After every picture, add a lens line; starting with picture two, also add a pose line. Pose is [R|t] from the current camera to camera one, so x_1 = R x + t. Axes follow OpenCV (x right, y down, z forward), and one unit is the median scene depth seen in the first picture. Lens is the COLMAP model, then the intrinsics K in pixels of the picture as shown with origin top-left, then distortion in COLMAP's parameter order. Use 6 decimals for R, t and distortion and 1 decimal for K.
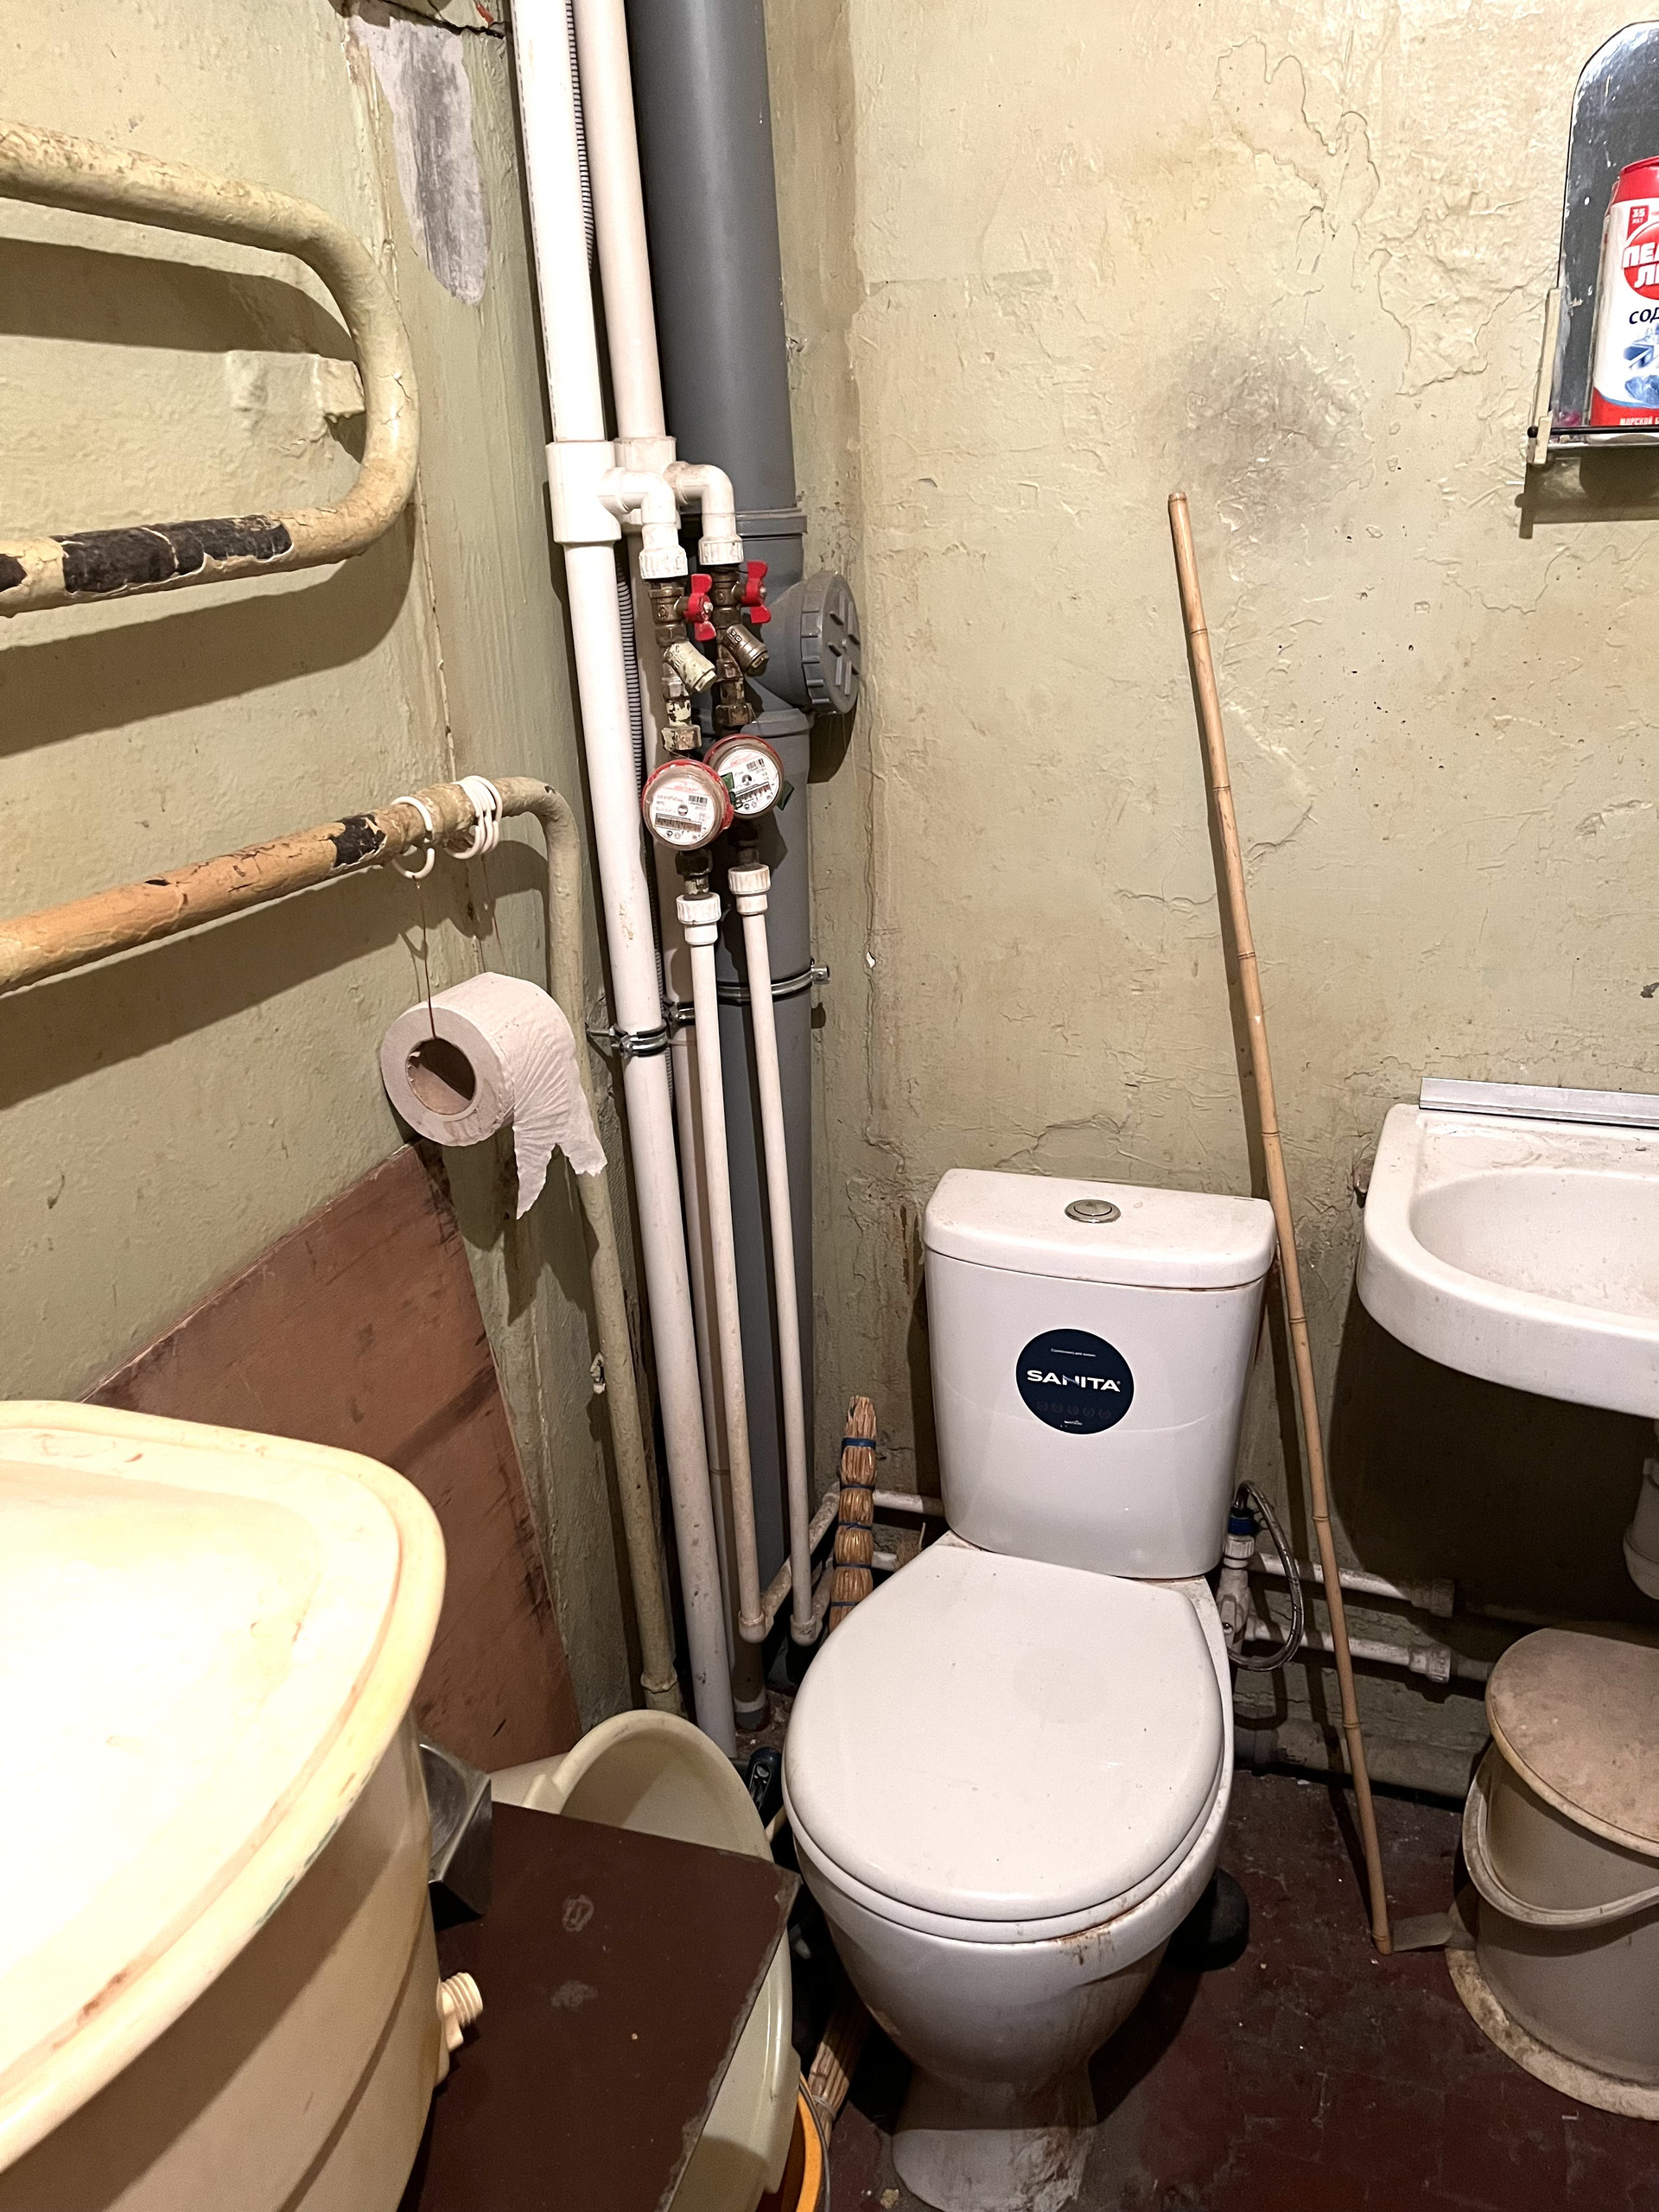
lens RADIAL K [[1664.2, 0, 822.5], [0, 1664.2, 1103.7], [0, 0, 1]] dist [0.048209, -0.057685]
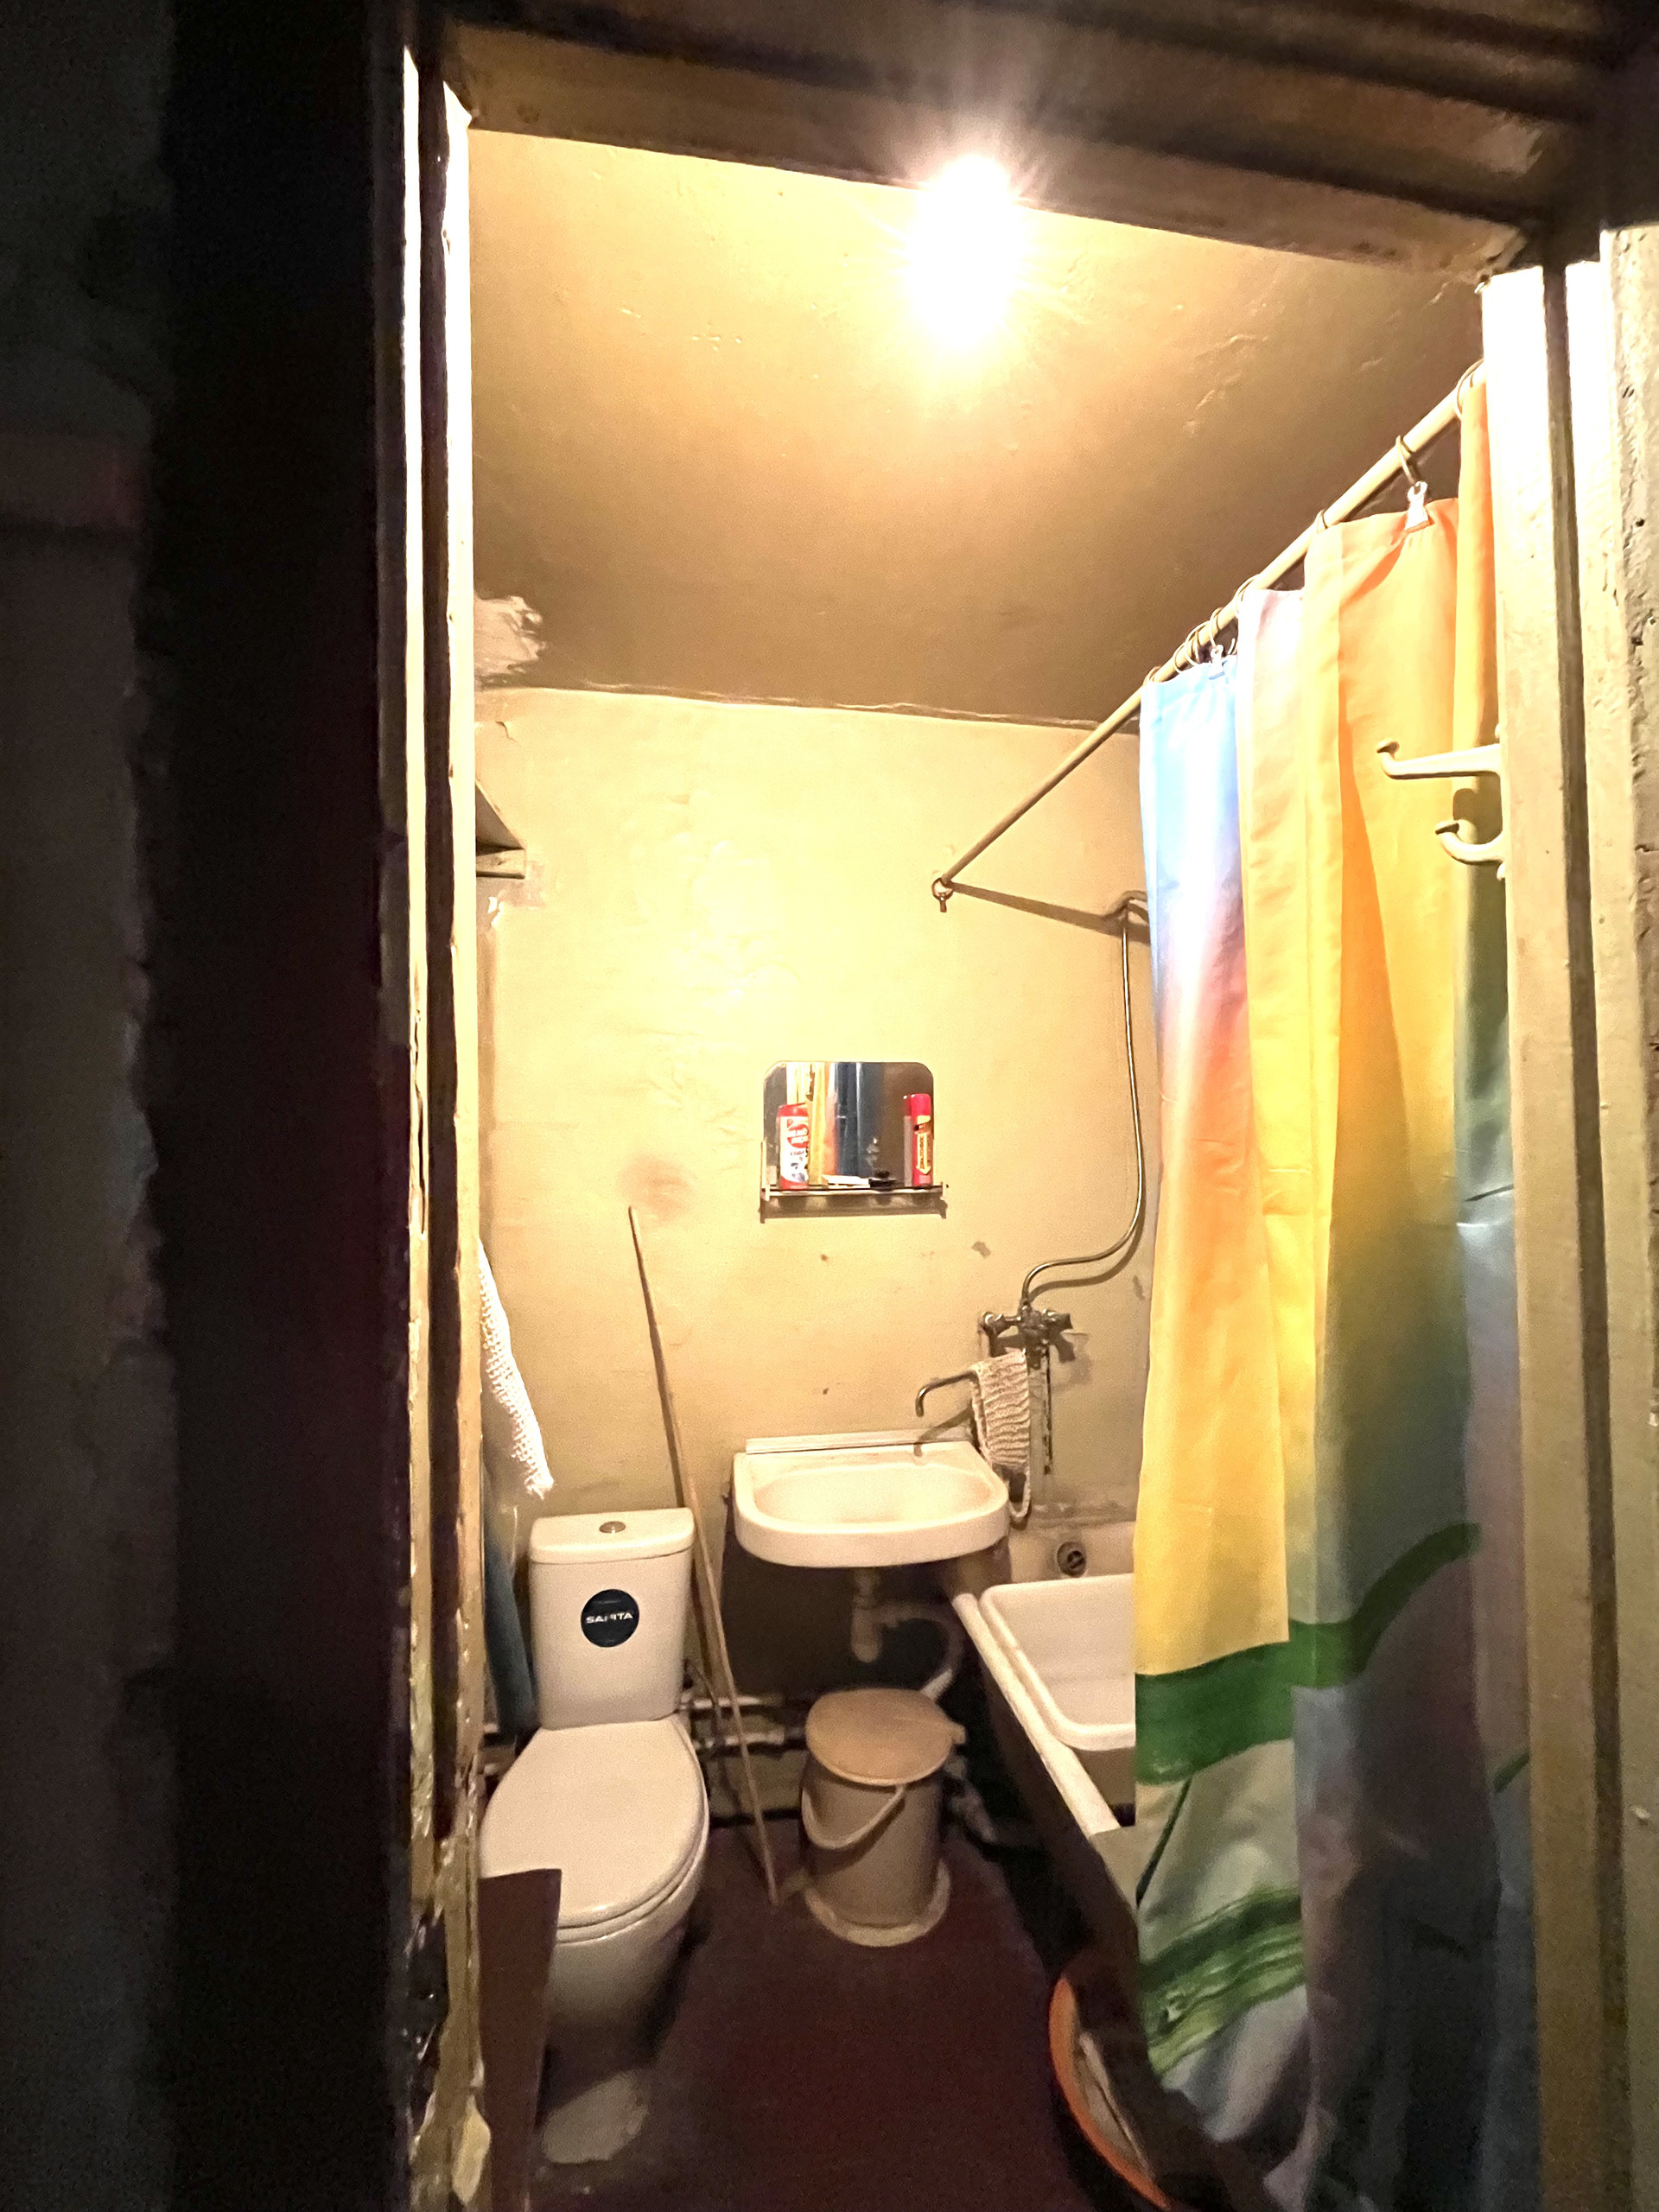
lens RADIAL K [[895.0, 0, 830.2], [0, 895.0, 1098.4], [0, 0, 1]] dist [-0.003806, -0.000270]
pose [[0.867672, 0.054721, 0.494116, -0.193287], [0.147938, 0.920475, -0.361719, 0.015050], [-0.474615, 0.386952, 0.790575, -0.250010]]
